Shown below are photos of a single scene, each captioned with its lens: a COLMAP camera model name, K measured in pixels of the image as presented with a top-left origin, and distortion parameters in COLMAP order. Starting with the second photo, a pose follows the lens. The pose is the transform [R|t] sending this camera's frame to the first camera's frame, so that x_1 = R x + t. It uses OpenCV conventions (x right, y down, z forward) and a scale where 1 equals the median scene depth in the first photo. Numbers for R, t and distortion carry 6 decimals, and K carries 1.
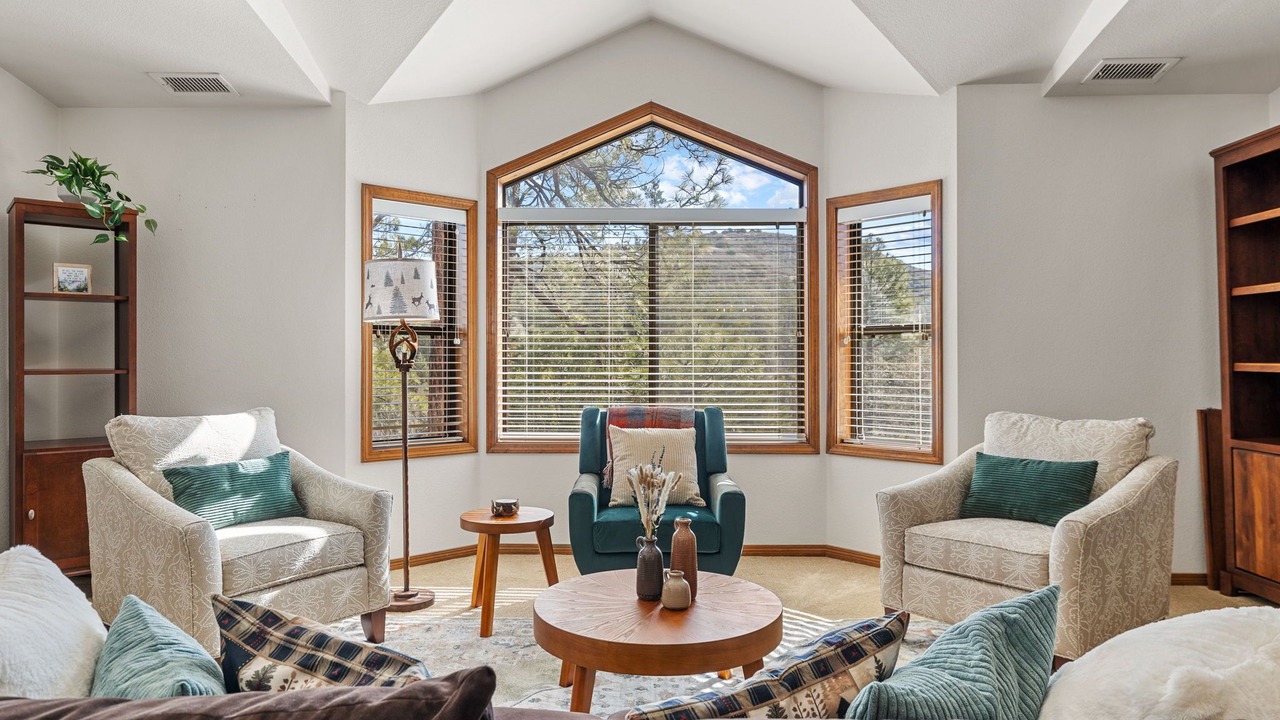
lens RADIAL K [[543.9, 0, 640.0], [0, 543.9, 360.0], [0, 0, 1]] dist [-0.000734, 0.000160]
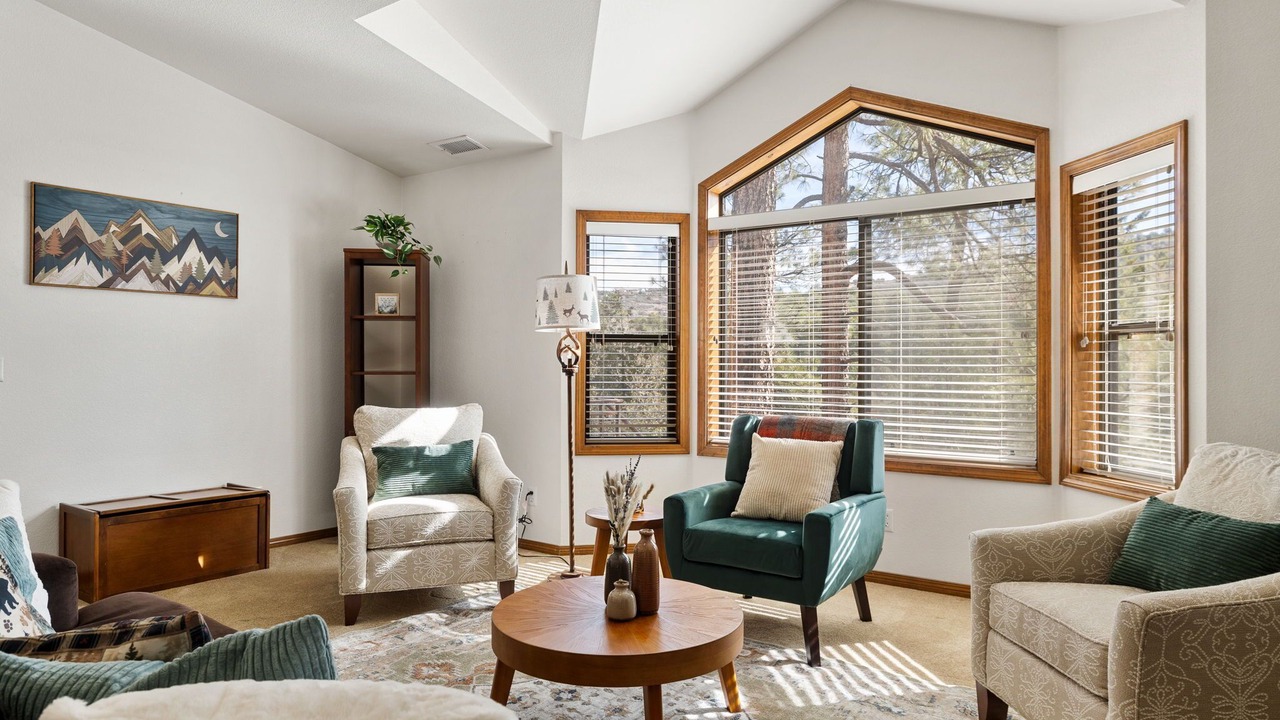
lens RADIAL K [[541.9, 0, 640.0], [0, 541.9, 364.4], [0, 0, 1]] dist [-0.003367, 0.000234]
pose [[0.914970, 0.003768, -0.403503, 0.147423], [-0.004884, 0.999987, -0.001737, -0.000390], [0.403491, 0.003560, 0.914977, 0.035995]]
